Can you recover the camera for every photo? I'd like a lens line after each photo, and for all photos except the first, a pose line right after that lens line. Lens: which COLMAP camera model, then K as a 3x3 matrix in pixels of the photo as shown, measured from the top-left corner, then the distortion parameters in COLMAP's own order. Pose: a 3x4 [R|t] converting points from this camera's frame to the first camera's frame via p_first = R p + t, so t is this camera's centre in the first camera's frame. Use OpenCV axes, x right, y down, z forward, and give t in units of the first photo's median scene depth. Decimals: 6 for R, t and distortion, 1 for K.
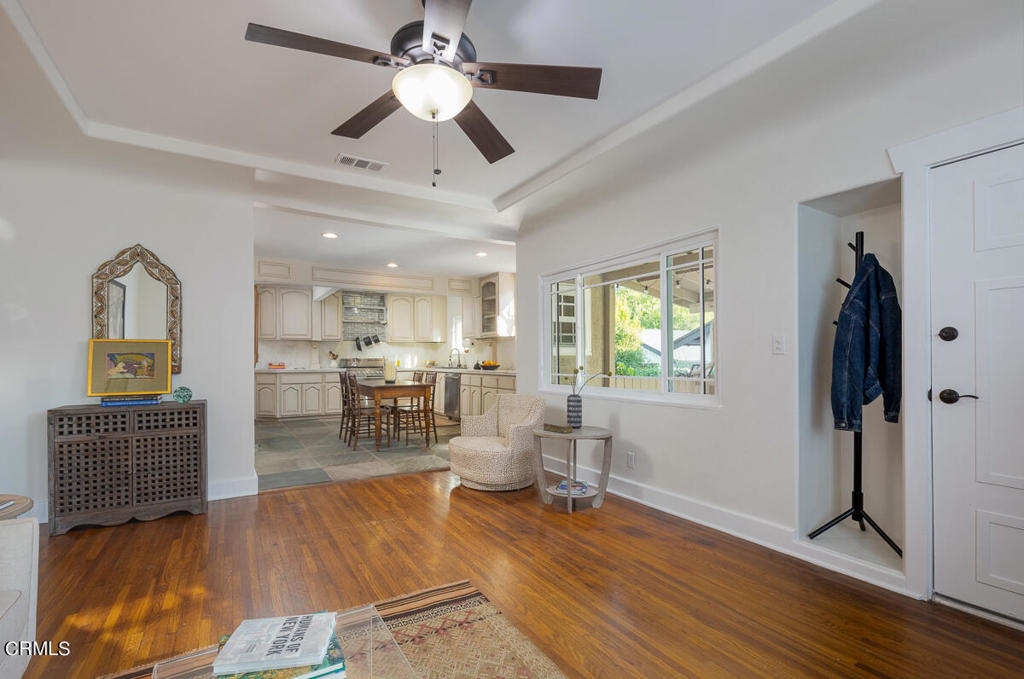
lens RADIAL K [[462.3, 0, 509.7], [0, 462.3, 354.3], [0, 0, 1]] dist [-0.000603, -0.000143]
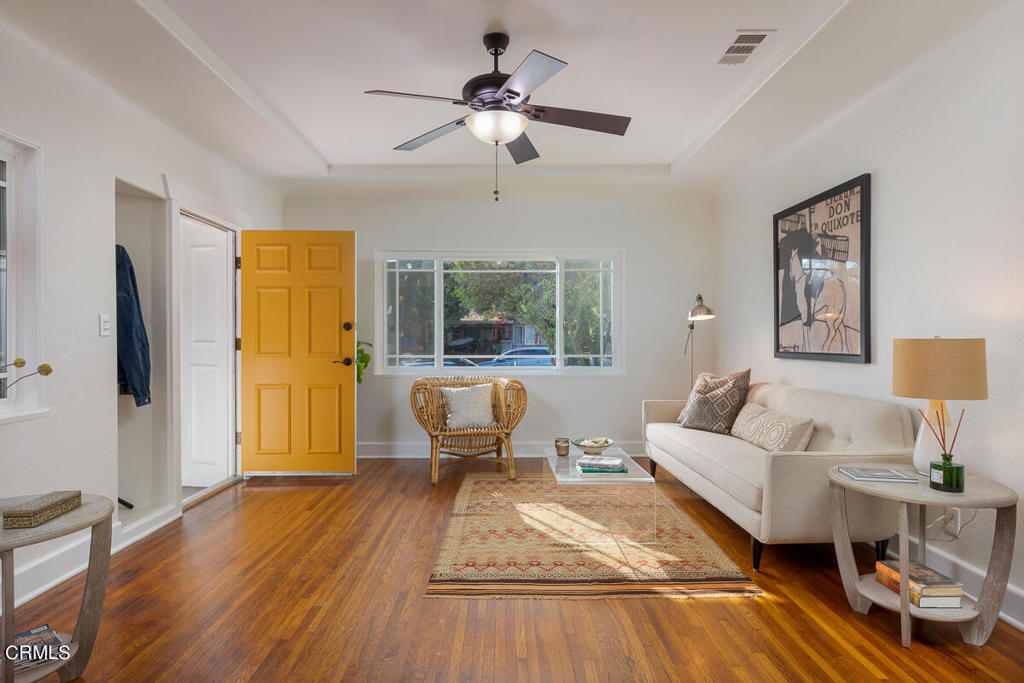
lens RADIAL K [[589.2, 0, 501.2], [0, 589.2, 338.6], [0, 0, 1]] dist [0.002974, 0.000843]
pose [[-0.855466, 0.004660, 0.517838, -0.573251], [-0.001277, 0.999937, -0.011109, 0.011954], [-0.517857, -0.010165, -0.855407, 1.362121]]
